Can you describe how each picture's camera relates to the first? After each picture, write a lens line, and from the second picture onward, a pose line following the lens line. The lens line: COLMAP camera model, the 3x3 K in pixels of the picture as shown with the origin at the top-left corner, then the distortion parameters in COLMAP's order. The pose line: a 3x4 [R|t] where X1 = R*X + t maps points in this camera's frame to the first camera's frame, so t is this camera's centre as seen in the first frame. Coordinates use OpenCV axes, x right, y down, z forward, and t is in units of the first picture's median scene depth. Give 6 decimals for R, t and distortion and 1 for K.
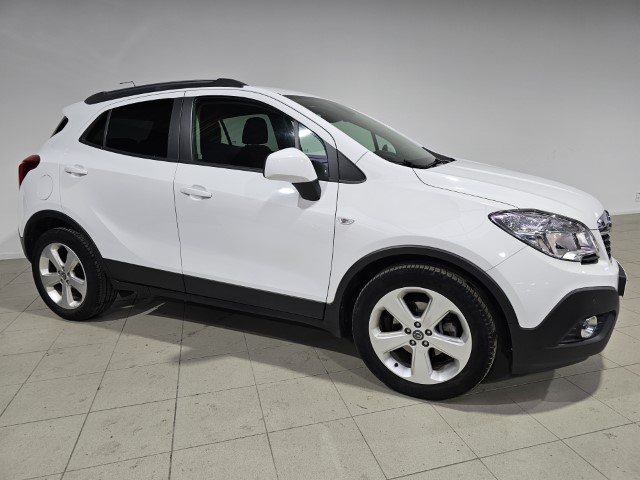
lens RADIAL K [[435.7, 0, 321.9], [0, 435.7, 243.8], [0, 0, 1]] dist [0.055950, -0.018337]
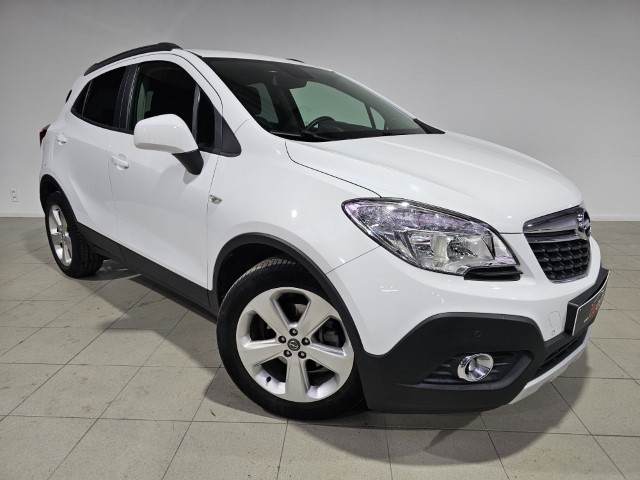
lens RADIAL K [[435.7, 0, 320.9], [0, 435.7, 239.4], [0, 0, 1]] dist [0.055950, -0.018337]
pose [[0.945283, 0.089749, -0.313665, 0.518224], [-0.077703, 0.995685, 0.050724, -0.032452], [0.316864, -0.023576, 0.948178, 0.227081]]
